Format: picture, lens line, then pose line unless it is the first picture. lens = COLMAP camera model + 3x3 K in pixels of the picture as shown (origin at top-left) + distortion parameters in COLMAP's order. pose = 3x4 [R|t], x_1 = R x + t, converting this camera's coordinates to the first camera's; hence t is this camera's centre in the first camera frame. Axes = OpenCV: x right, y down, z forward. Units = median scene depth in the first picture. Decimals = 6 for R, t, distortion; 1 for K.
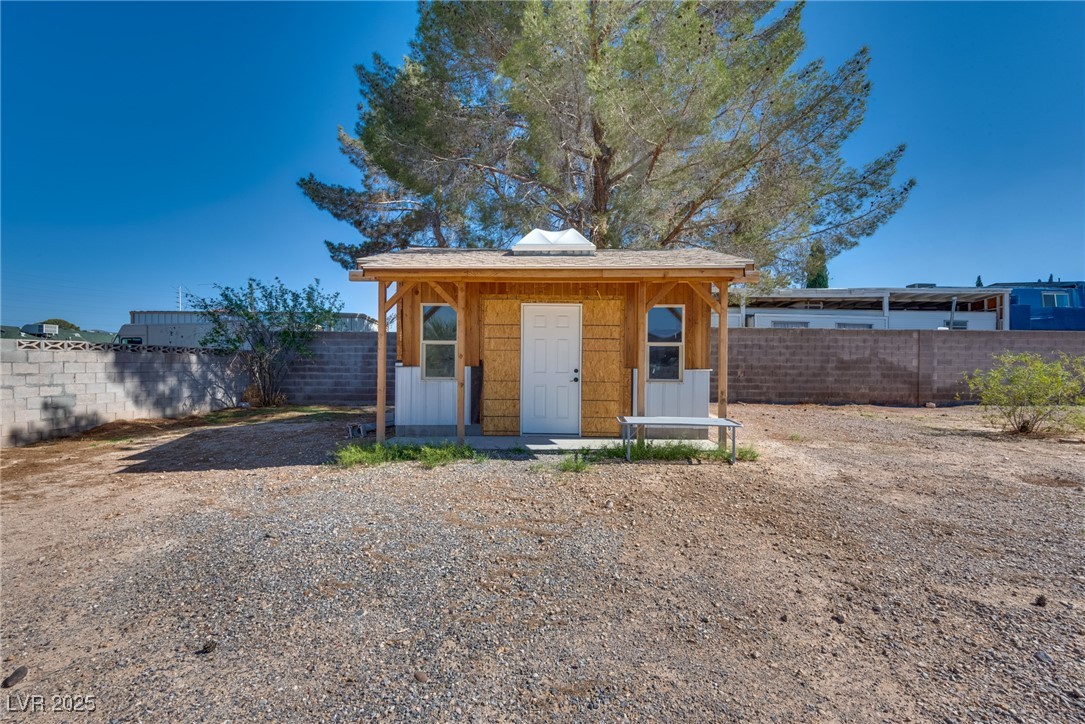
lens RADIAL K [[470.1, 0, 545.5], [0, 470.1, 361.8], [0, 0, 1]] dist [0.012883, -0.000663]
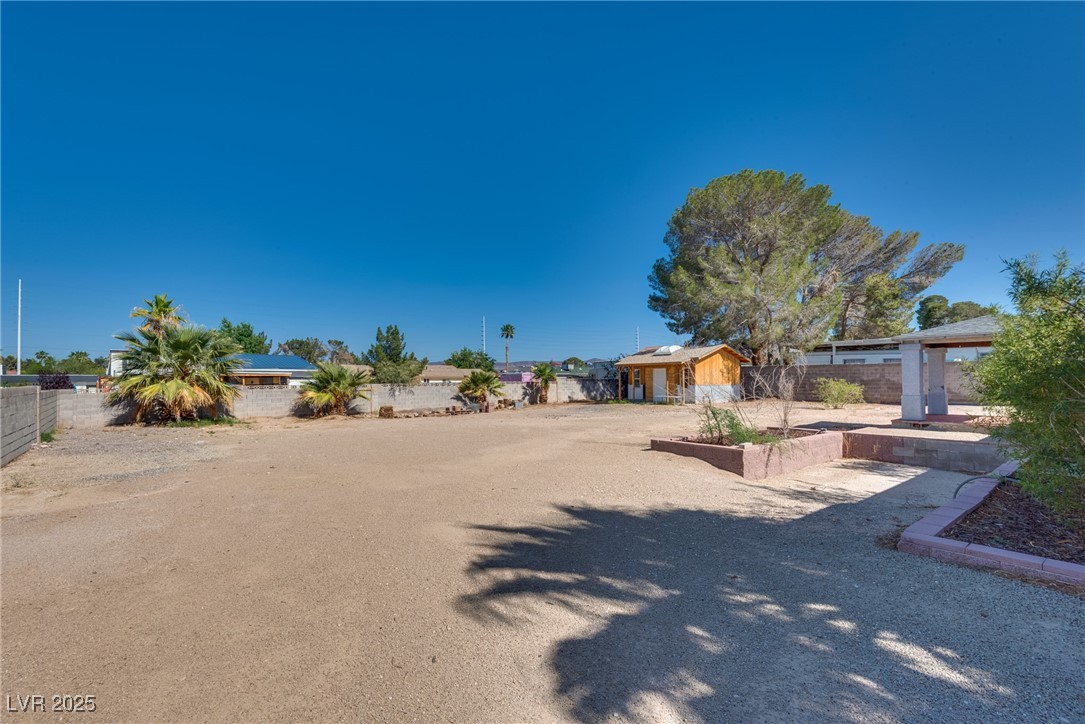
lens RADIAL K [[470.1, 0, 541.3], [0, 470.1, 368.6], [0, 0, 1]] dist [0.012883, -0.000663]
pose [[0.677495, -0.038237, -0.734533, 1.245883], [0.009676, 0.999025, -0.043081, 0.020952], [0.735464, 0.022080, 0.677204, -1.344126]]
